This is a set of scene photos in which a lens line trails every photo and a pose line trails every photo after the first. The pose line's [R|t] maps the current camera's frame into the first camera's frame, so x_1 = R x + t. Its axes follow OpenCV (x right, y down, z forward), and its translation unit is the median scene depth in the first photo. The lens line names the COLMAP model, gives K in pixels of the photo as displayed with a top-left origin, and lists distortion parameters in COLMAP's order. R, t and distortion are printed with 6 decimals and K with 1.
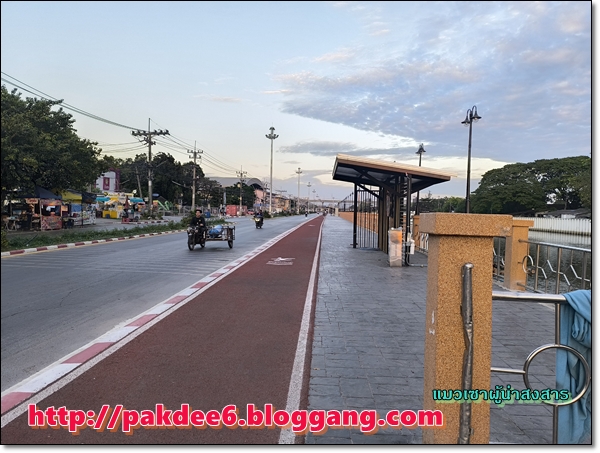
lens RADIAL K [[400.1, 0, 300.2], [0, 400.1, 225.1], [0, 0, 1]] dist [0.032724, -0.035638]
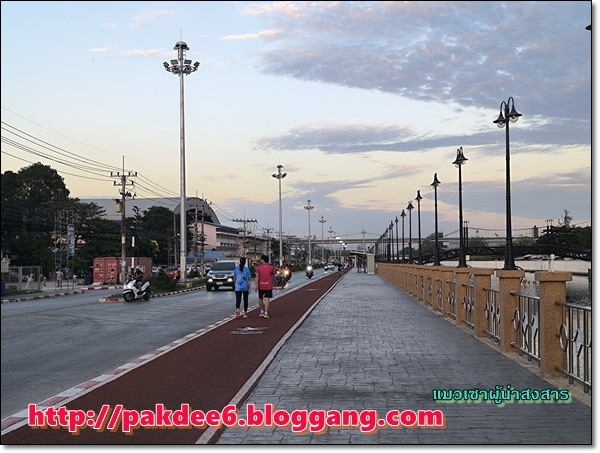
lens RADIAL K [[797.3, 0, 299.1], [0, 797.3, 228.1], [0, 0, 1]] dist [0.081188, 0.000000]
pose [[0.999179, -0.040410, -0.002756, 0.039192], [0.040064, 0.996040, -0.079366, -0.012994], [0.005952, 0.079190, 0.996842, 0.327621]]
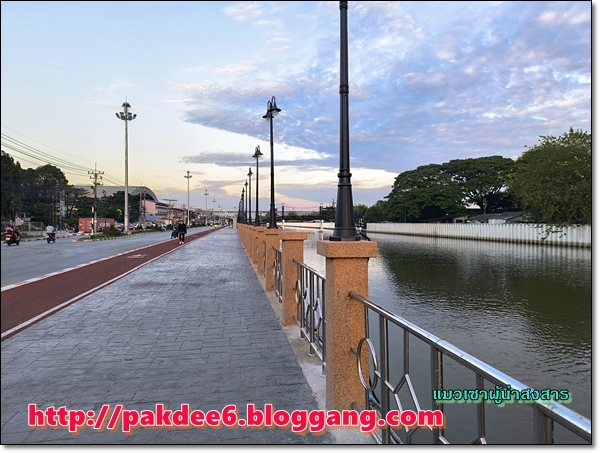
lens RADIAL K [[400.1, 0, 301.2], [0, 400.1, 229.2], [0, 0, 1]] dist [0.032724, -0.035638]
pose [[0.972741, -0.031475, 0.229748, 0.066153], [0.035043, 0.999320, -0.011466, -0.011384], [-0.229231, 0.019204, 0.973183, 0.311082]]
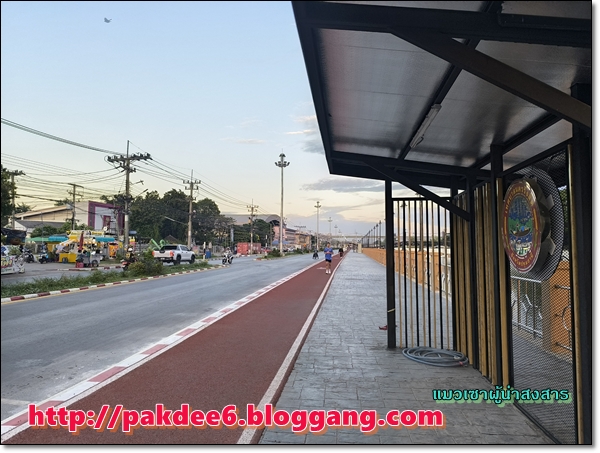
lens RADIAL K [[400.1, 0, 298.9], [0, 400.1, 222.1], [0, 0, 1]] dist [0.032724, -0.035638]
pose [[0.997850, -0.023017, -0.061358, 0.019965], [0.016870, 0.994956, -0.098886, -0.007004], [0.063324, 0.097638, 0.993205, 0.162670]]
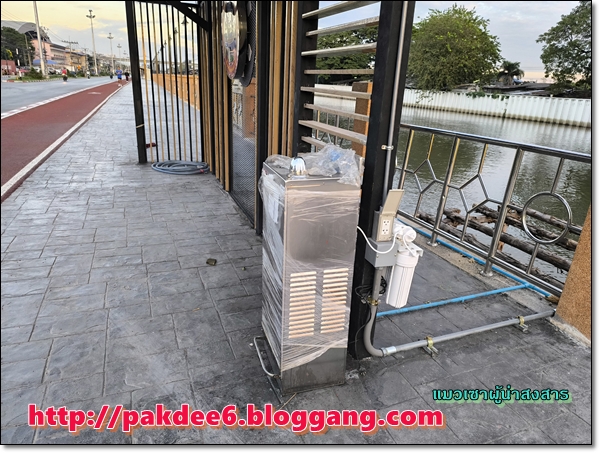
lens RADIAL K [[400.1, 0, 299.5], [0, 400.1, 219.3], [0, 0, 1]] dist [0.032724, -0.035638]
pose [[0.912365, -0.109524, 0.394456, 0.030883], [-0.015417, 0.953672, 0.300452, -0.003095], [-0.409088, -0.280203, 0.868408, 0.156397]]
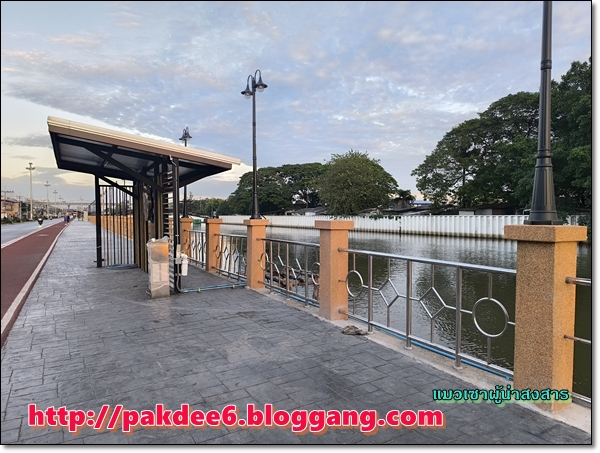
lens RADIAL K [[400.1, 0, 299.8], [0, 400.1, 227.0], [0, 0, 1]] dist [0.032724, -0.035638]
pose [[0.838904, -0.045860, 0.542344, 0.013681], [0.045396, 0.998867, 0.014244, -0.001950], [-0.542383, 0.012671, 0.840036, 0.057142]]
